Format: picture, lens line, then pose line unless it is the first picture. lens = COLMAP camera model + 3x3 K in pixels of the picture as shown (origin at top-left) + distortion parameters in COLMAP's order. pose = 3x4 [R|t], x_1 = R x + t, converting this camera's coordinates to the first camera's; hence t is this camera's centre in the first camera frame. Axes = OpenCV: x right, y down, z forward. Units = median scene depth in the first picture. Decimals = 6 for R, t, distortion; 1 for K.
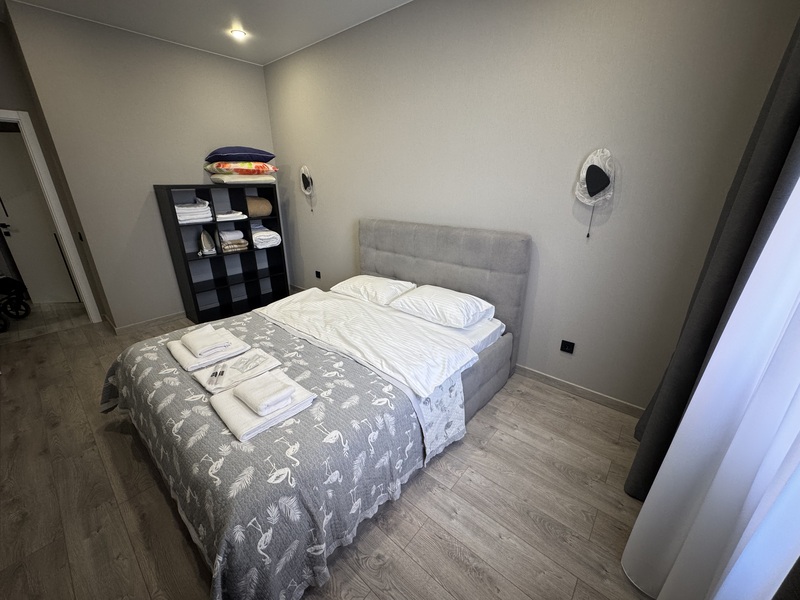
lens RADIAL K [[316.9, 0, 401.5], [0, 316.9, 298.5], [0, 0, 1]] dist [0.001706, -0.000251]
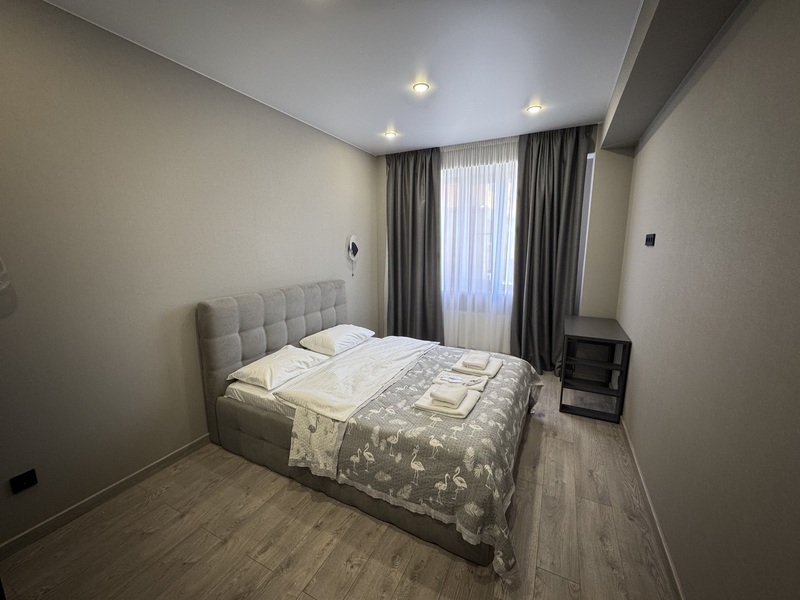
lens RADIAL K [[316.9, 0, 400.7], [0, 316.9, 300.3], [0, 0, 1]] dist [0.001706, -0.000251]
pose [[-0.235186, -0.166479, 0.957587, -1.634621], [0.340731, 0.908576, 0.241644, -0.494788], [-0.910269, 0.383111, -0.156960, 1.254581]]
